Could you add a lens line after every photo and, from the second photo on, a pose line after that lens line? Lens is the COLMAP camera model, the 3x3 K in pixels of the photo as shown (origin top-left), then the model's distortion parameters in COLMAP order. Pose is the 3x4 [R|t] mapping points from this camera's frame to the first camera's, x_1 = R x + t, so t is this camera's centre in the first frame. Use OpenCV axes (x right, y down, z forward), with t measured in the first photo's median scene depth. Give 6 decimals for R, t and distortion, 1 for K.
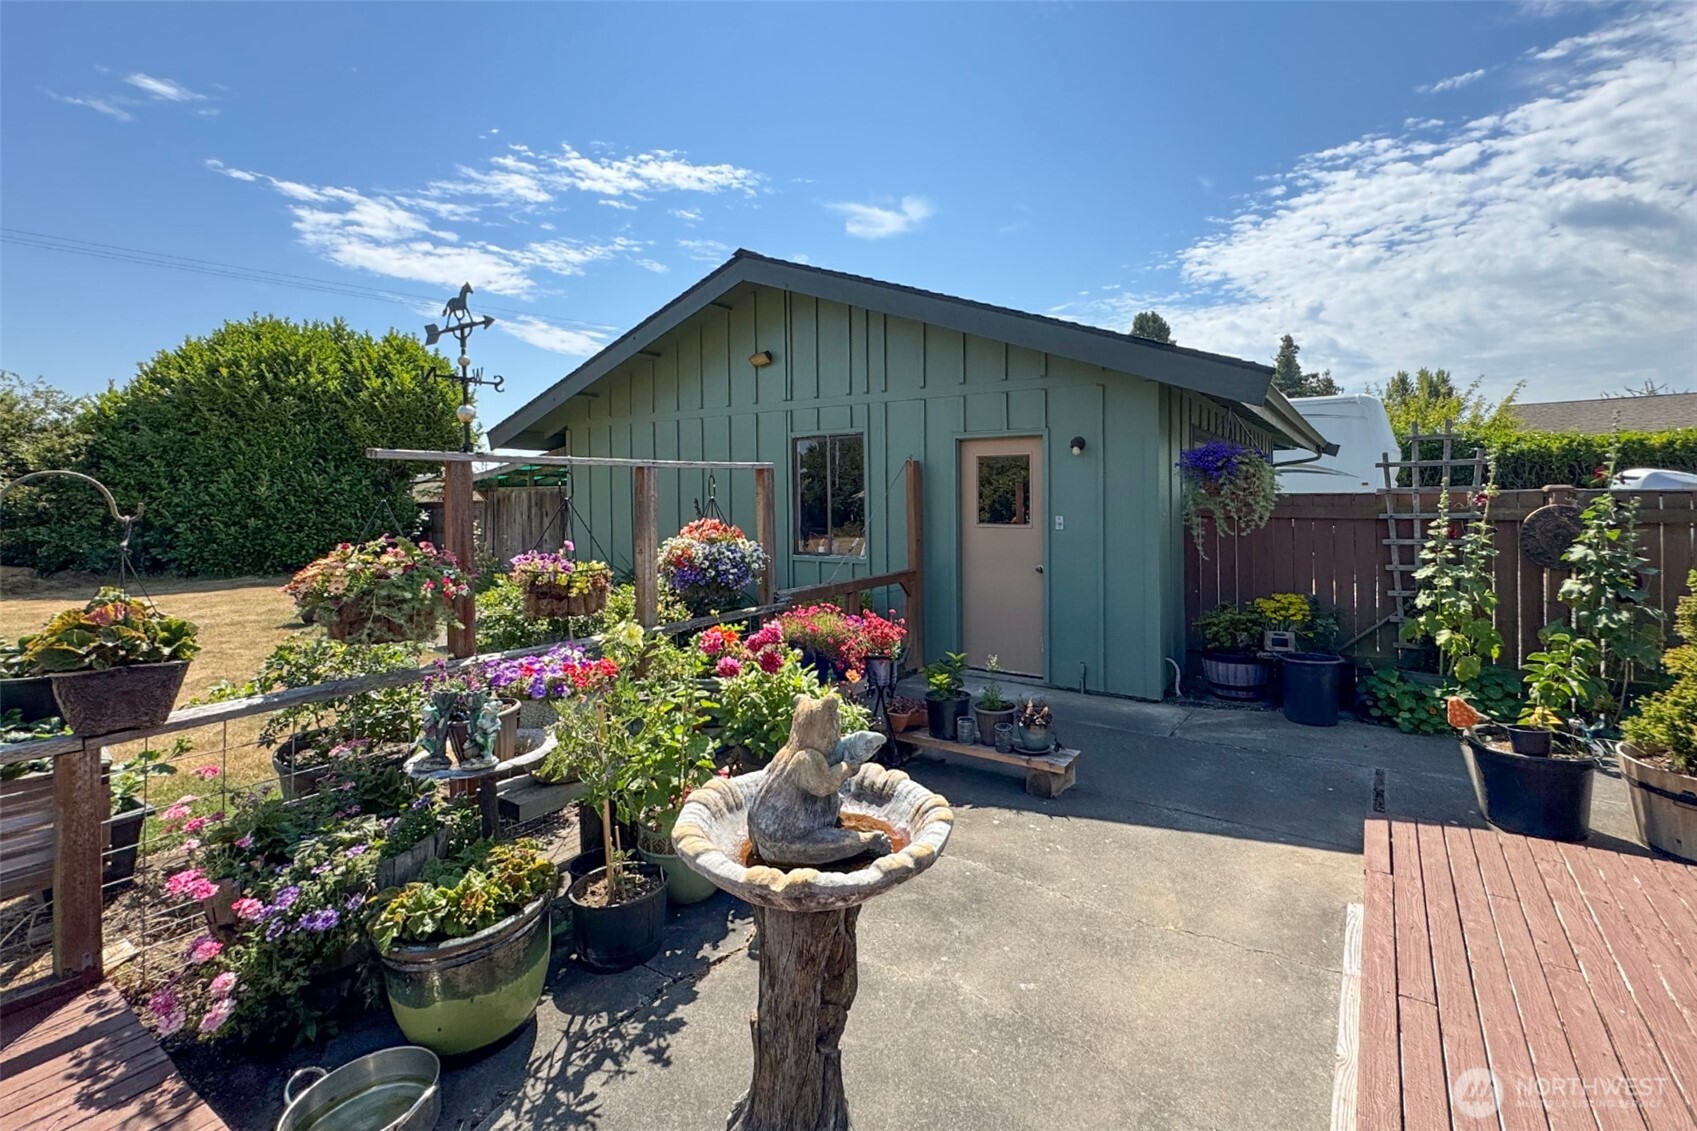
lens RADIAL K [[729.3, 0, 864.1], [0, 729.3, 527.3], [0, 0, 1]] dist [-0.001030, -0.000455]
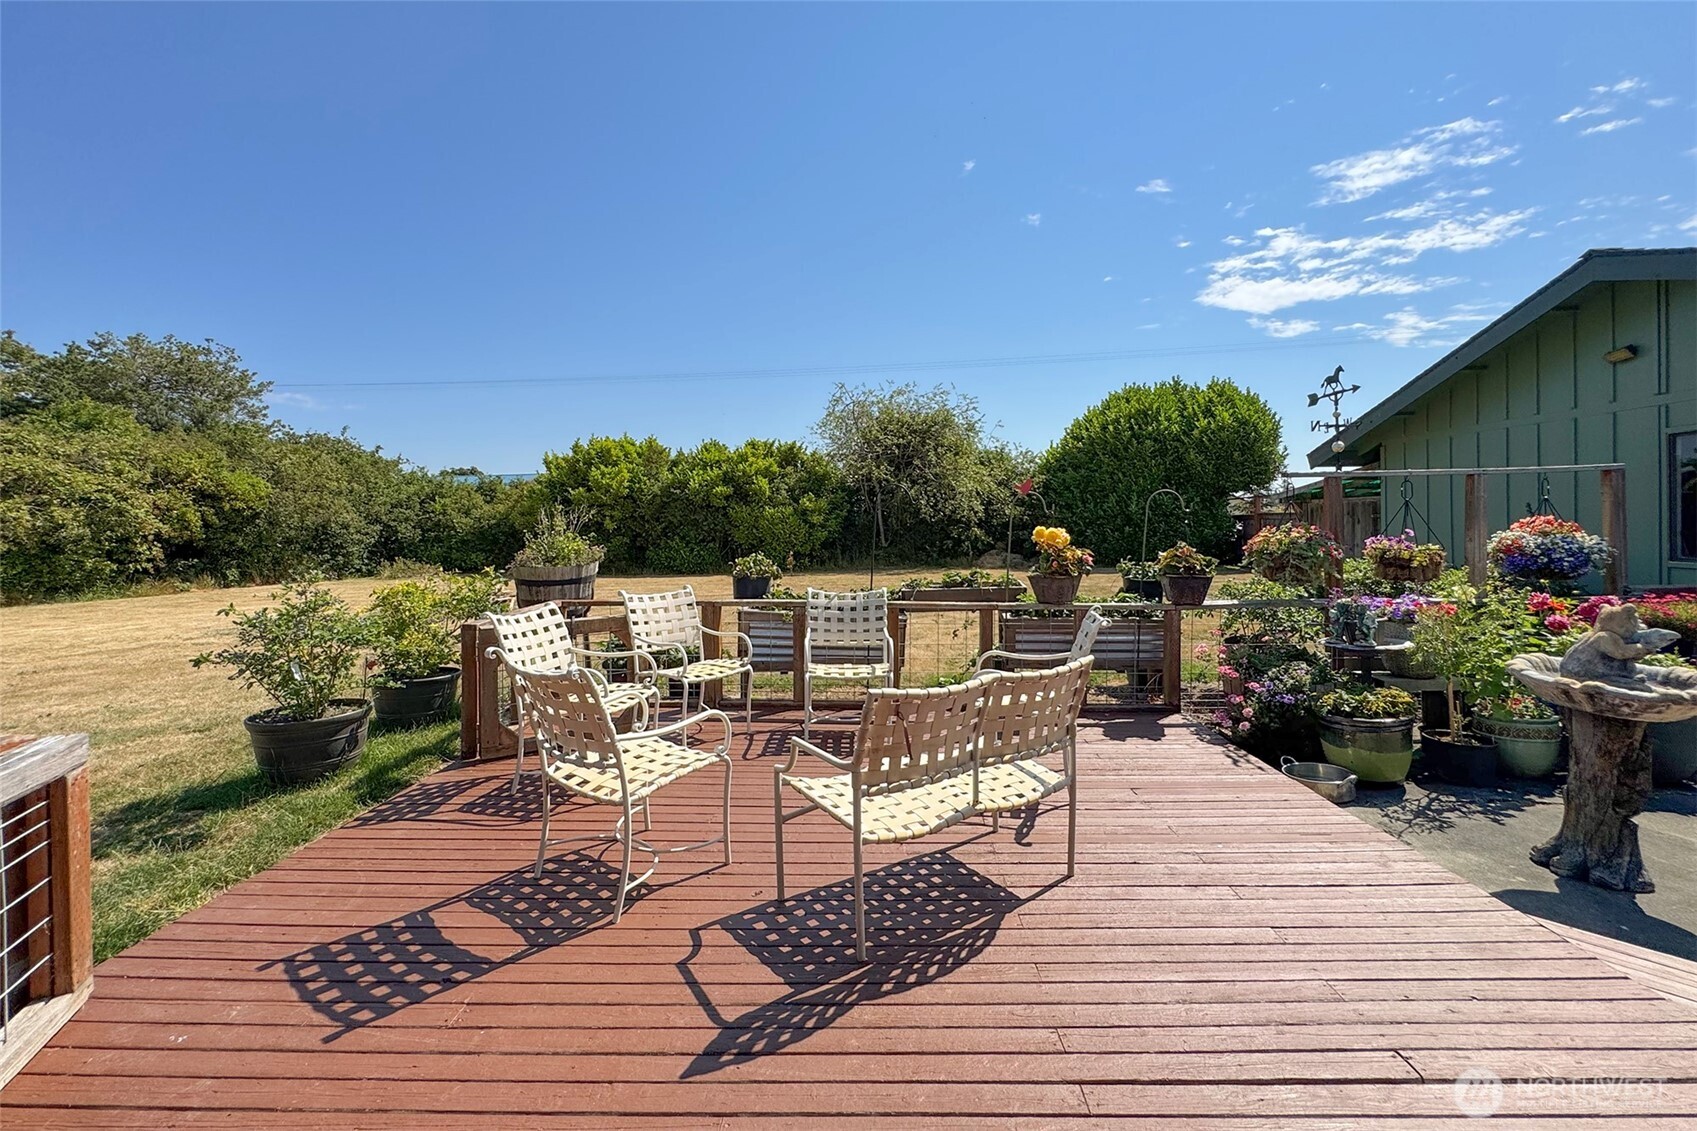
lens RADIAL K [[729.3, 0, 864.1], [0, 729.3, 527.3], [0, 0, 1]] dist [-0.001030, -0.000455]
pose [[0.564905, 0.000578, -0.825156, 0.136342], [-0.022477, 0.999639, -0.014688, 0.048931], [0.824850, 0.026844, 0.564714, -0.553681]]
